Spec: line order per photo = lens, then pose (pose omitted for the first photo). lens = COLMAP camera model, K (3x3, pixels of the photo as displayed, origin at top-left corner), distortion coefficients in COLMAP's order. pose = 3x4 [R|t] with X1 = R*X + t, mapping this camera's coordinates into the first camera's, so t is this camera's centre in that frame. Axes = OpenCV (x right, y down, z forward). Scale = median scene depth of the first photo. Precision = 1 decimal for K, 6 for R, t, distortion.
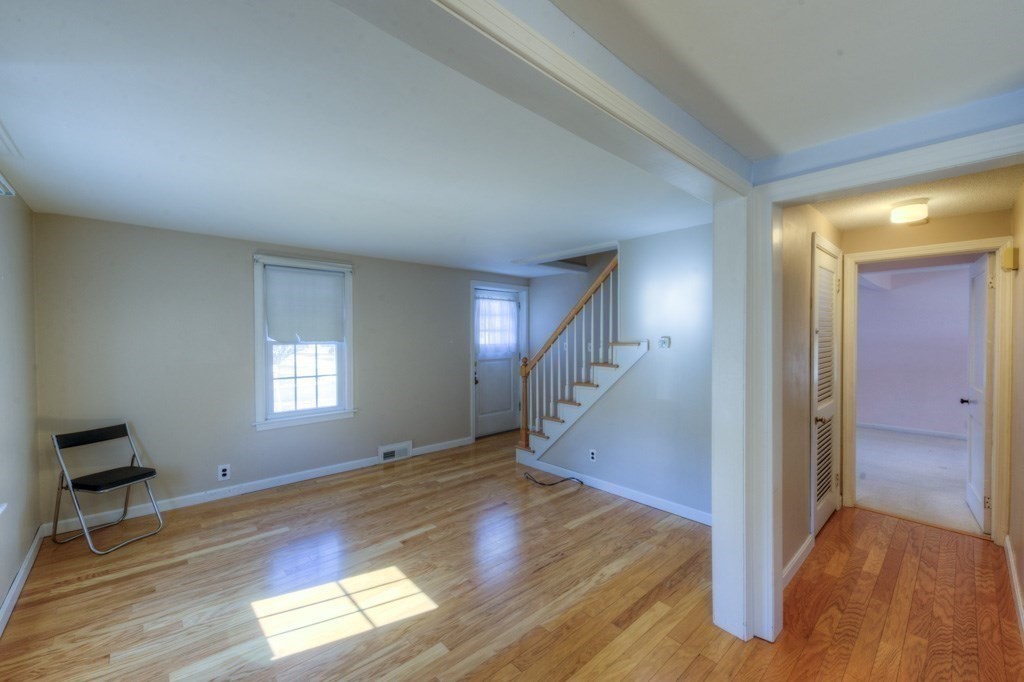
lens RADIAL K [[408.5, 0, 507.6], [0, 408.5, 342.3], [0, 0, 1]] dist [-0.001309, -0.000391]
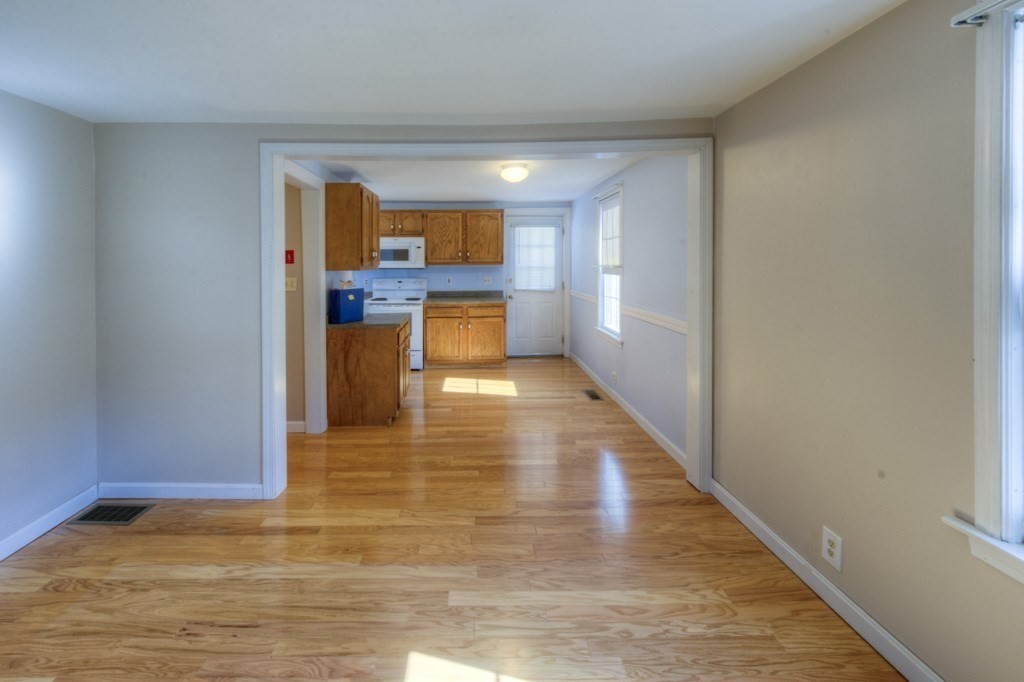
lens RADIAL K [[433.8, 0, 467.3], [0, 433.8, 265.6], [0, 0, 1]] dist [0.002104, -0.000778]
pose [[-0.738089, -0.000099, 0.674703, -0.473419], [0.019489, 0.999580, 0.021467, -0.007689], [-0.674422, 0.028993, -0.737777, 0.942485]]
